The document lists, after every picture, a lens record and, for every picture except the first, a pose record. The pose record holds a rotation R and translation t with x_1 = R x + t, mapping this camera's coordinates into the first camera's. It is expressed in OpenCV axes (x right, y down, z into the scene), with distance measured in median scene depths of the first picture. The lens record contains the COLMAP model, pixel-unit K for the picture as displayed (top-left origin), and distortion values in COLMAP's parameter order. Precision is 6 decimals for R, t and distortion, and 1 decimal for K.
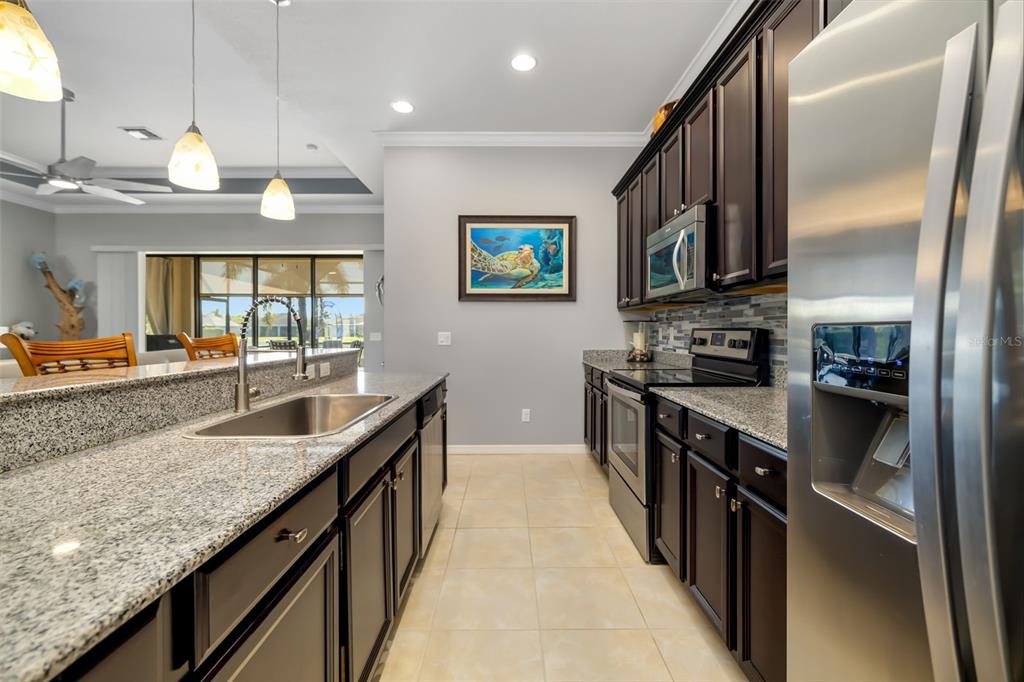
lens RADIAL K [[431.8, 0, 502.4], [0, 431.8, 335.9], [0, 0, 1]] dist [0.000729, 0.000506]
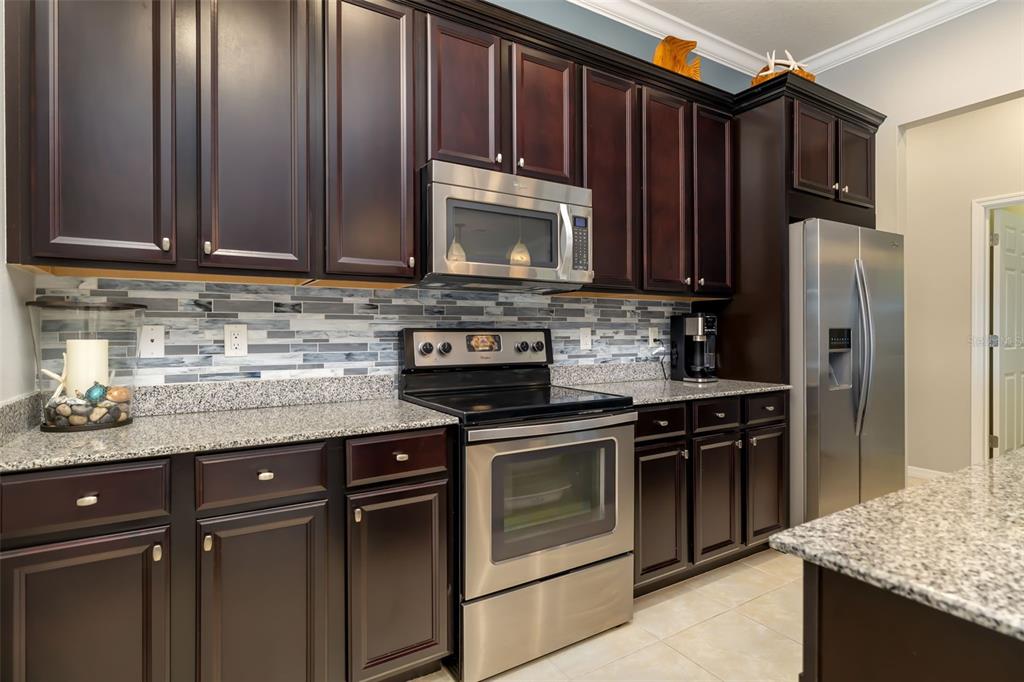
lens RADIAL K [[515.5, 0, 503.8], [0, 515.5, 333.6], [0, 0, 1]] dist [-0.002630, 0.000314]
pose [[-0.546918, -0.001523, 0.837185, -0.176291], [0.012275, 0.999876, 0.009838, -0.011254], [-0.837096, 0.015657, -0.546831, 0.923670]]
